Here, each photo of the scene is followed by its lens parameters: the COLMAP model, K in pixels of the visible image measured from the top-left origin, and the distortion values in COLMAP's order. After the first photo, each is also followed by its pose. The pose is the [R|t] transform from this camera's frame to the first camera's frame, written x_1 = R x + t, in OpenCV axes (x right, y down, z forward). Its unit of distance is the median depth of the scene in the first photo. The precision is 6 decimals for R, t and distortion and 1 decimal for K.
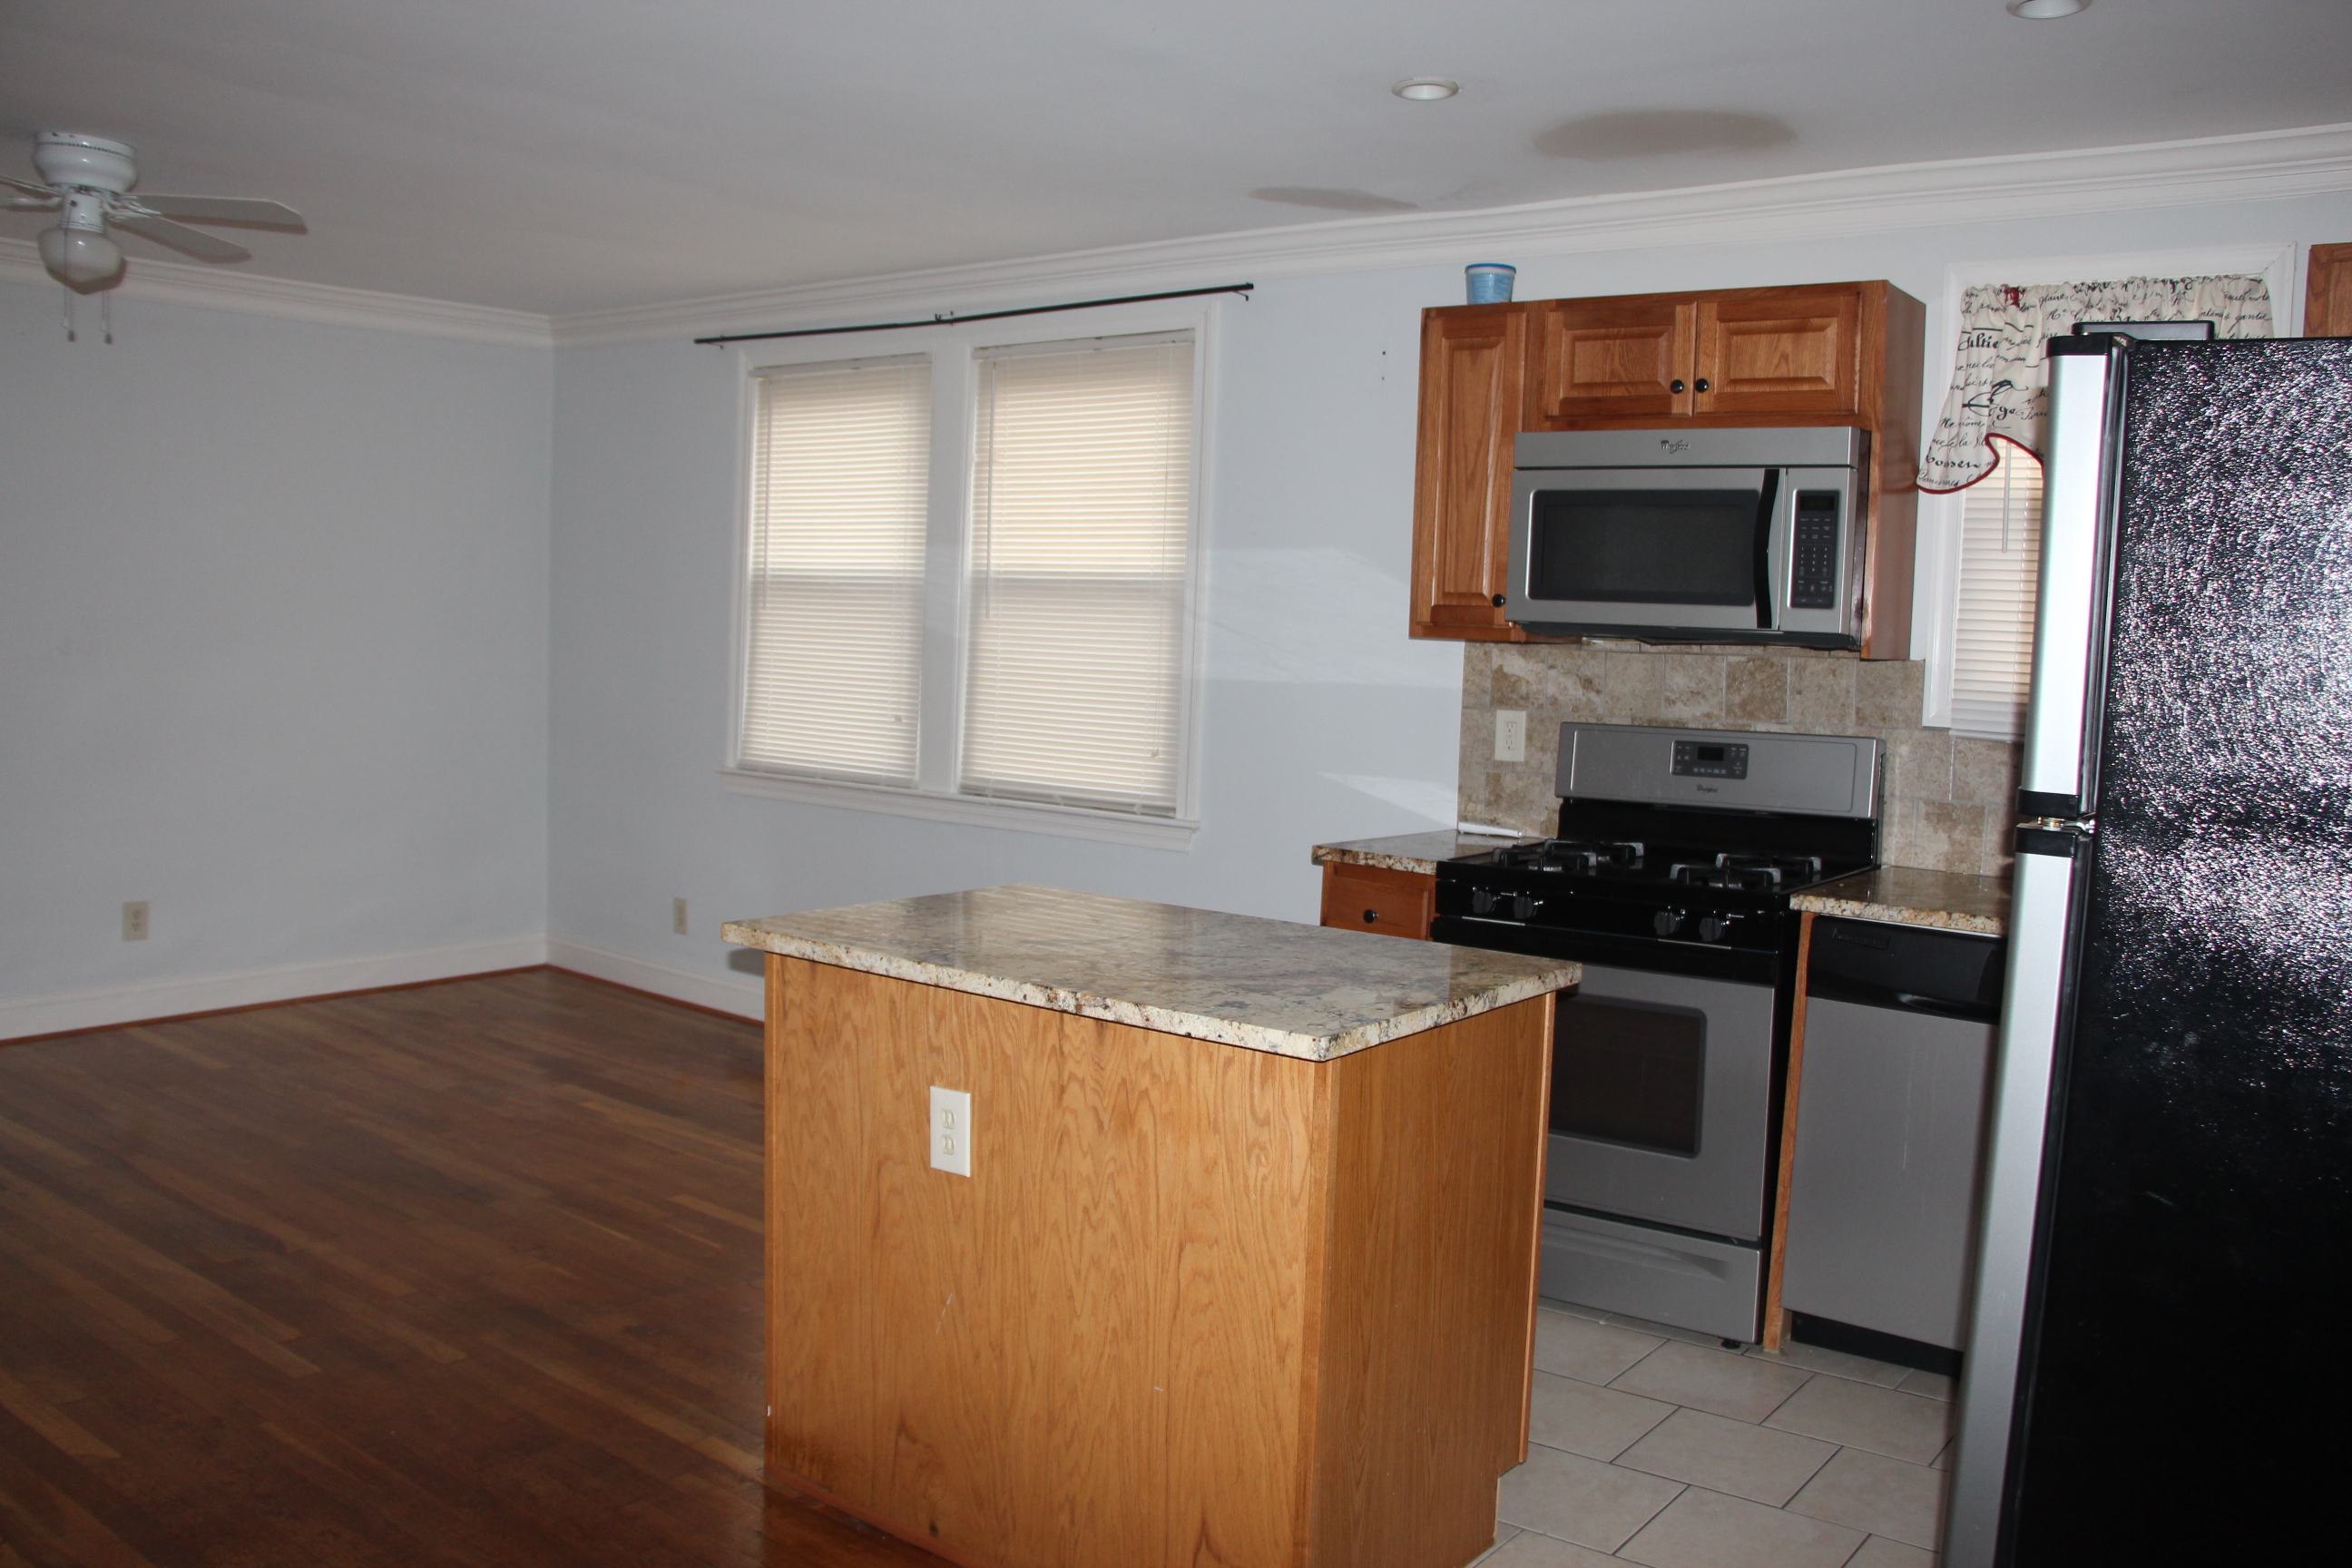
lens RADIAL K [[1934.5, 0, 1162.0], [0, 1934.5, 768.9], [0, 0, 1]] dist [-0.182418, 0.144257]
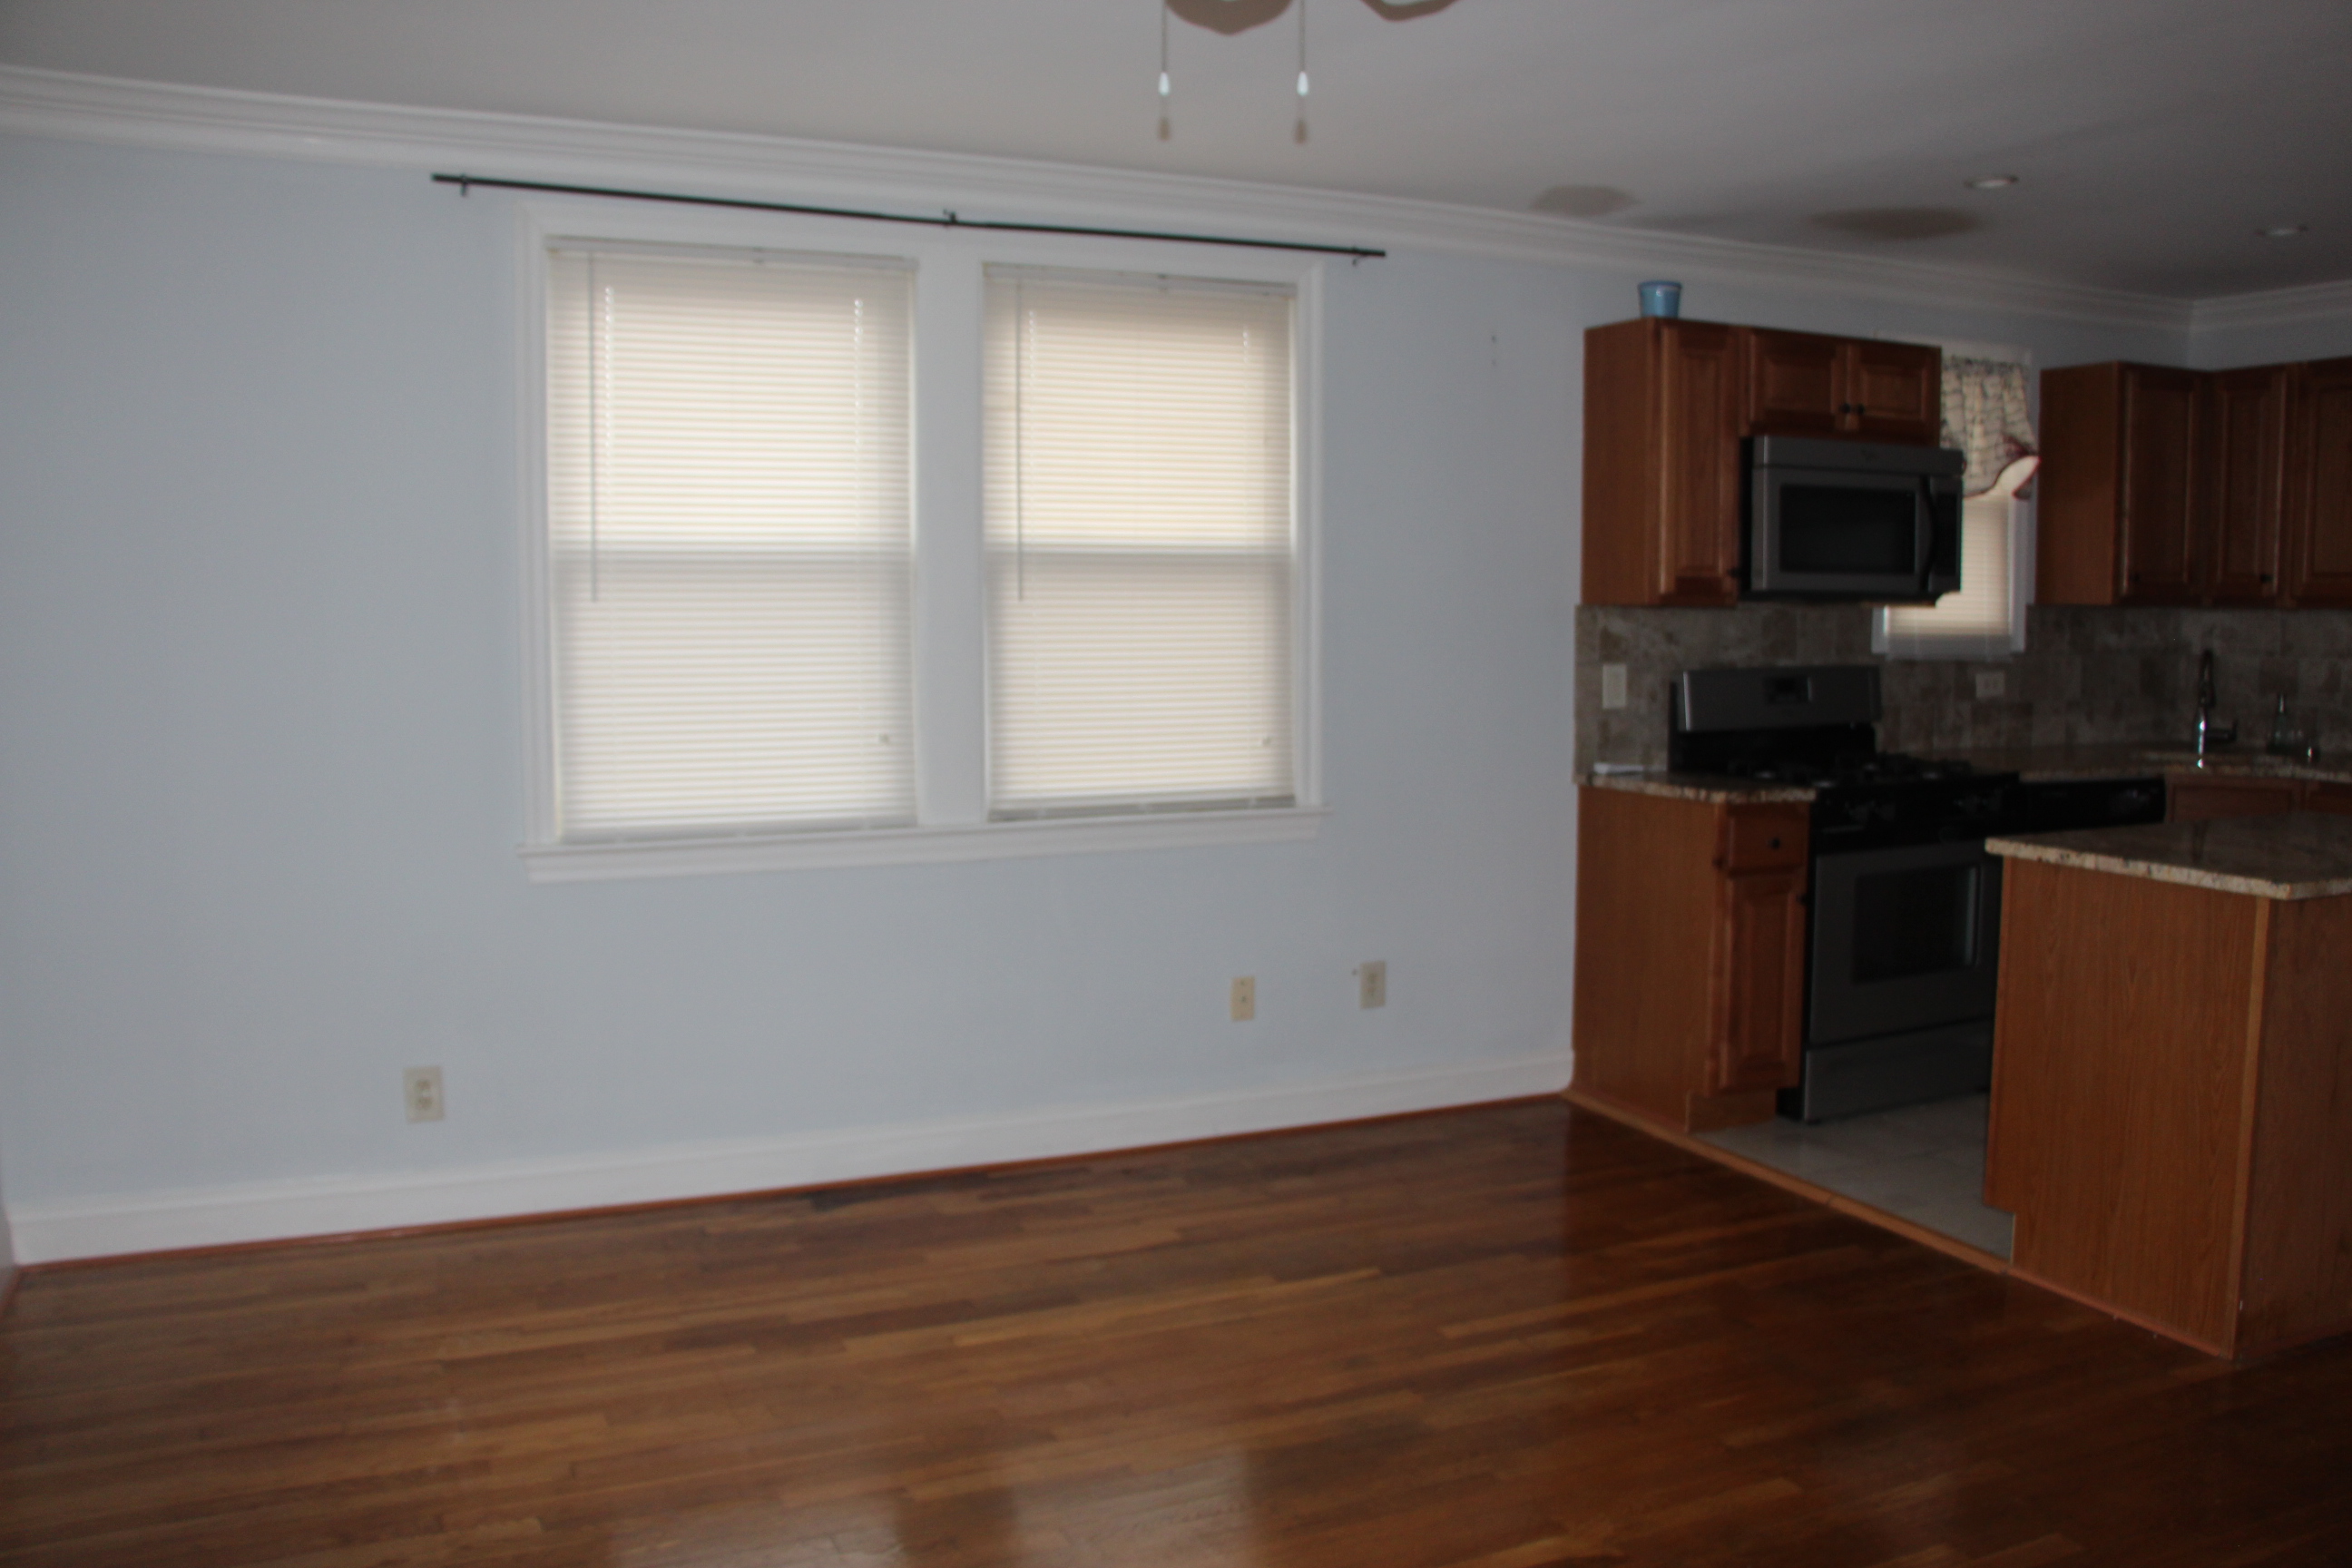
lens RADIAL K [[1934.5, 0, 1180.9], [0, 1934.5, 776.8], [0, 0, 1]] dist [-0.182418, 0.144257]
pose [[0.457293, -0.118180, 0.881429, -0.969873], [0.082574, 0.992492, 0.090231, -0.089302], [-0.885474, 0.031521, 0.463619, 0.695181]]
